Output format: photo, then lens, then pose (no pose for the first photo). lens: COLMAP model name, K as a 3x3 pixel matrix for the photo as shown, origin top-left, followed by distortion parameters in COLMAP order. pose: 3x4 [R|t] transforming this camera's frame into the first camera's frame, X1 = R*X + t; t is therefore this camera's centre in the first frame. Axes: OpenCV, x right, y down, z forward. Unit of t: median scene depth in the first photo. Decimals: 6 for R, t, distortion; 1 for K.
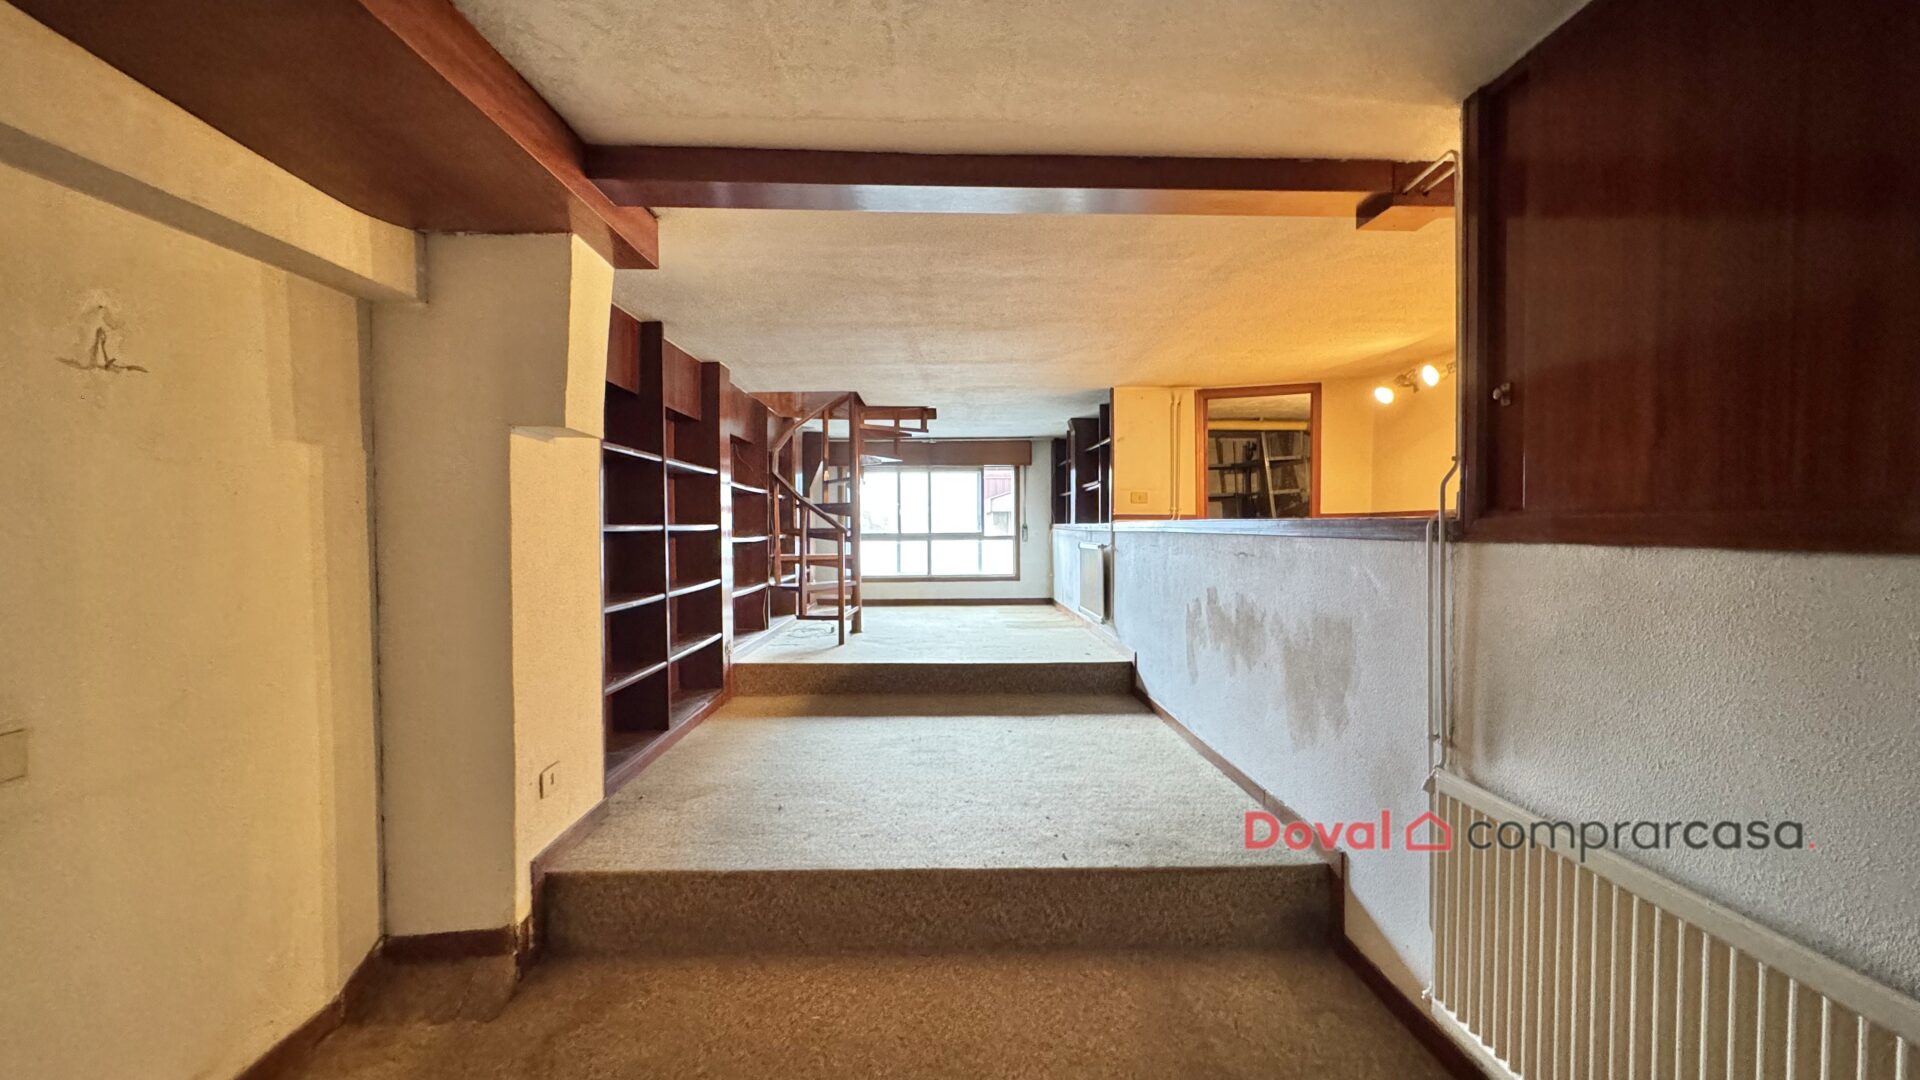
lens RADIAL K [[771.9, 0, 964.2], [0, 771.9, 541.7], [0, 0, 1]] dist [0.001674, -0.000437]
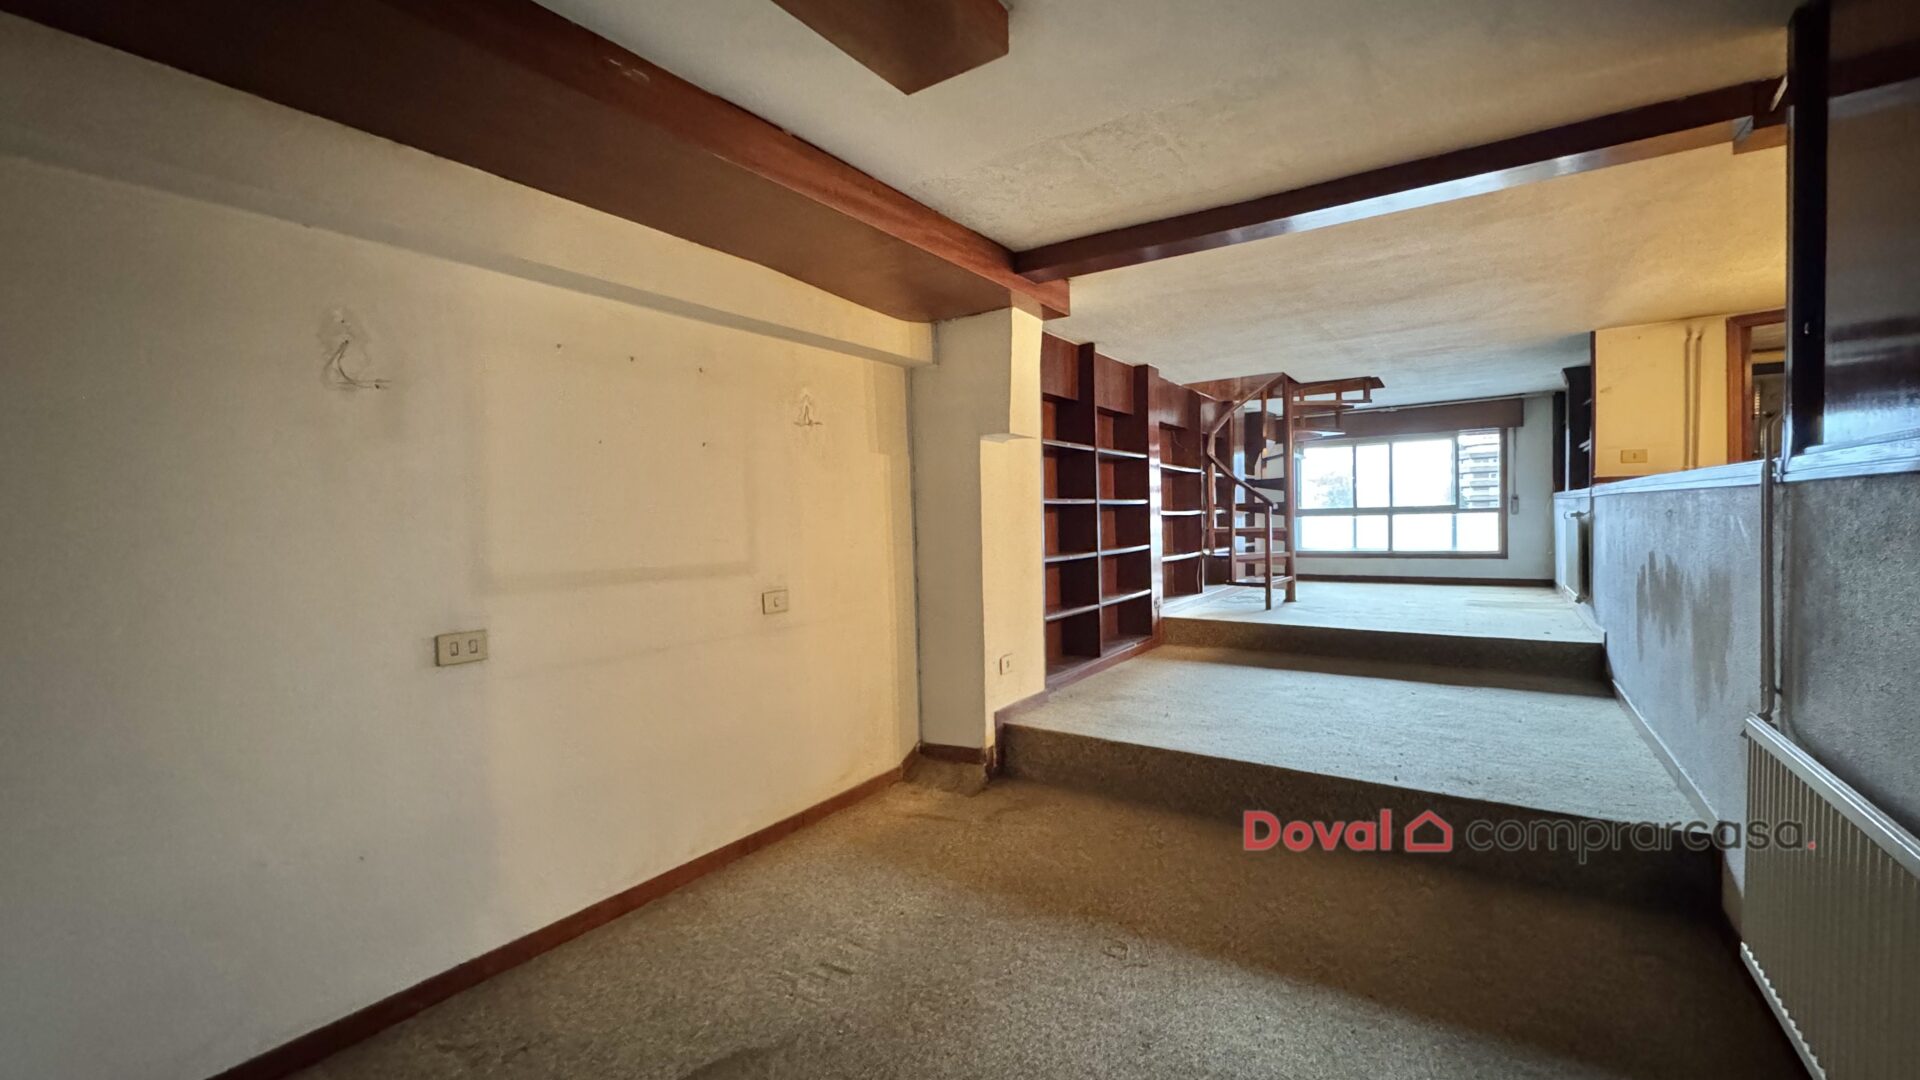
lens RADIAL K [[771.9, 0, 958.1], [0, 771.9, 540.8], [0, 0, 1]] dist [0.001674, -0.000437]
pose [[0.813526, 0.003663, -0.581517, 0.215109], [0.007879, 0.999819, 0.017320, 0.028599], [0.581475, -0.018672, 0.813350, -0.231886]]
